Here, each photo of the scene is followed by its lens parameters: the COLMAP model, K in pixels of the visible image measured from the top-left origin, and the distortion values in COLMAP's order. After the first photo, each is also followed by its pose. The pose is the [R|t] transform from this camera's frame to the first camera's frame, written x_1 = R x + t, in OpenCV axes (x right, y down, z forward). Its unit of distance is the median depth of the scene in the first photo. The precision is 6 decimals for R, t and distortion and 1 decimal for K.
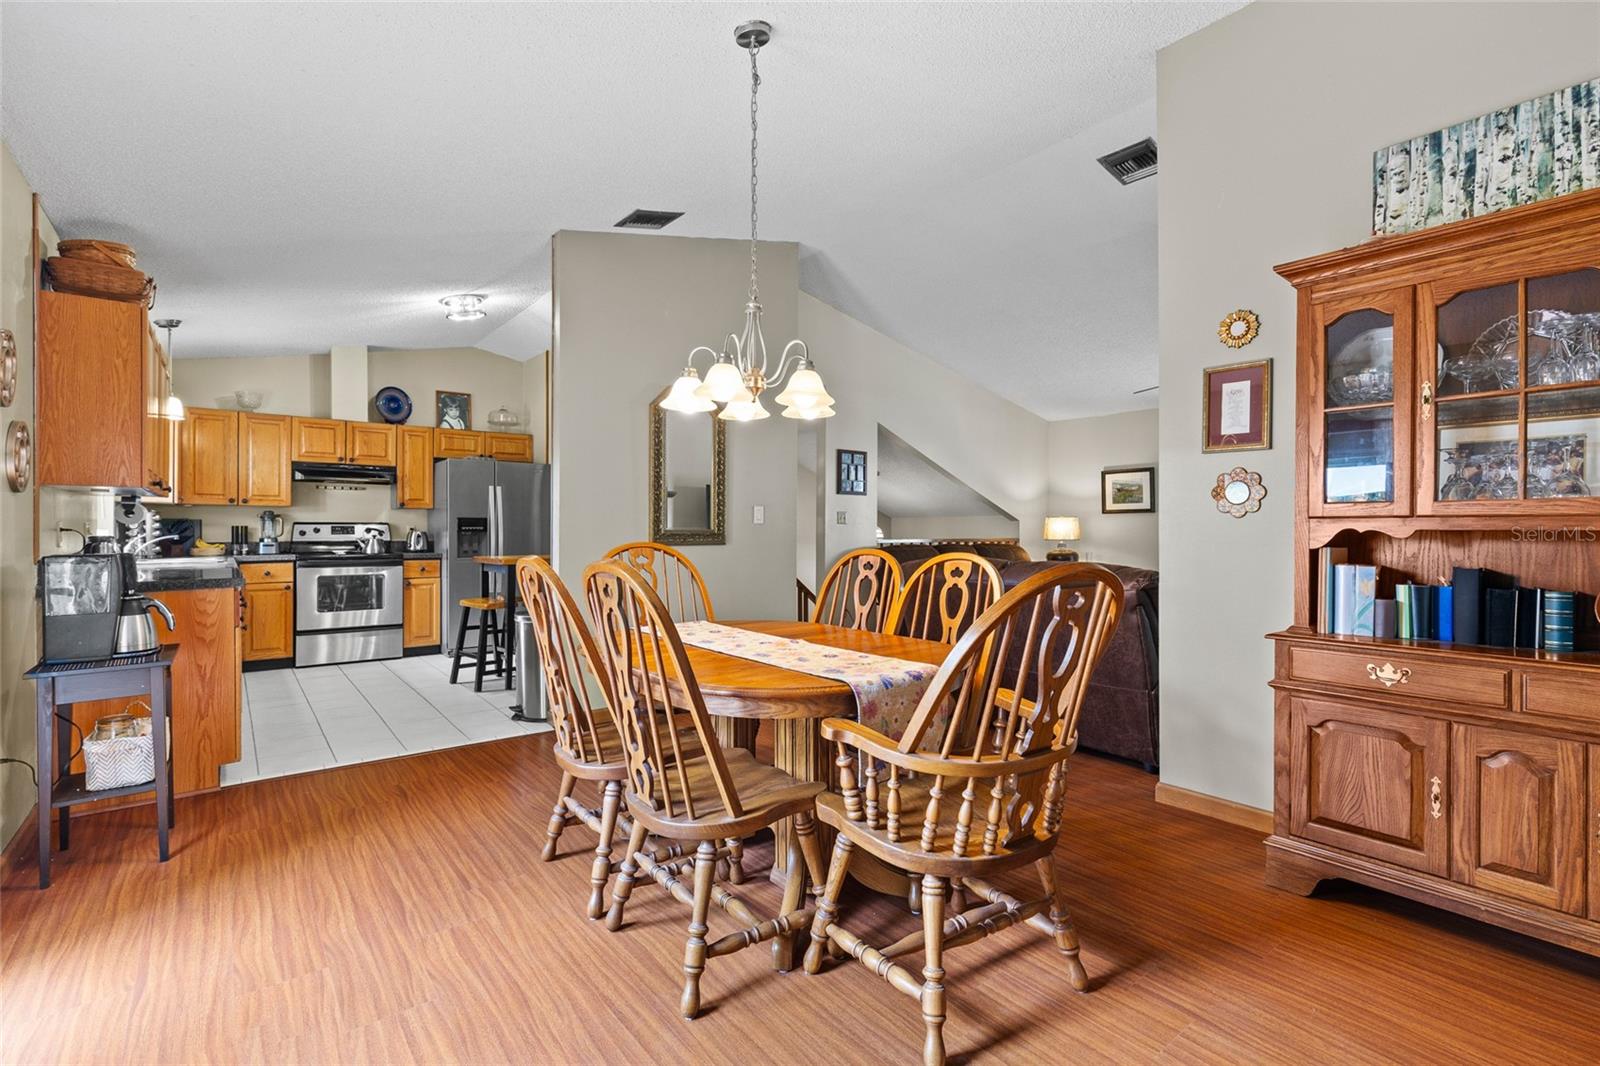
lens RADIAL K [[731.1, 0, 795.6], [0, 731.1, 542.6], [0, 0, 1]] dist [0.013397, 0.000689]
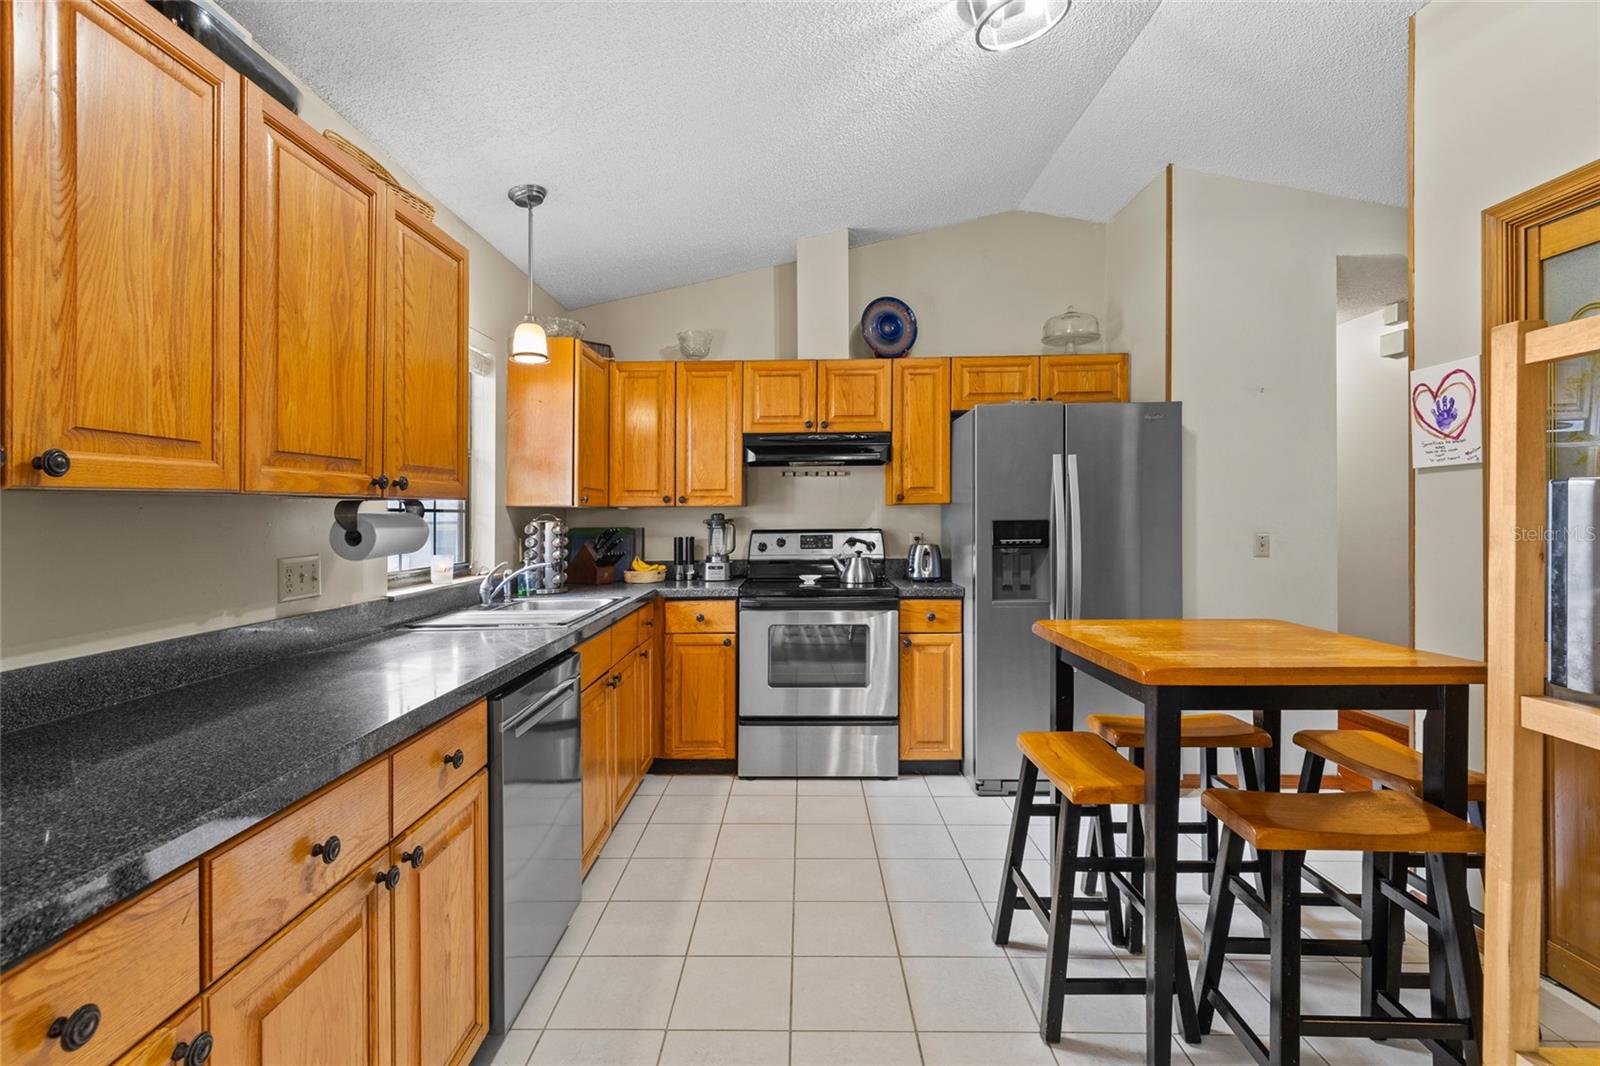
lens RADIAL K [[731.1, 0, 793.4], [0, 731.1, 529.3], [0, 0, 1]] dist [0.013397, 0.000689]
pose [[0.776891, 0.000958, -0.629635, -0.249455], [0.001671, 0.999992, 0.003584, -0.030147], [0.629633, -0.003837, 0.776883, 0.519968]]
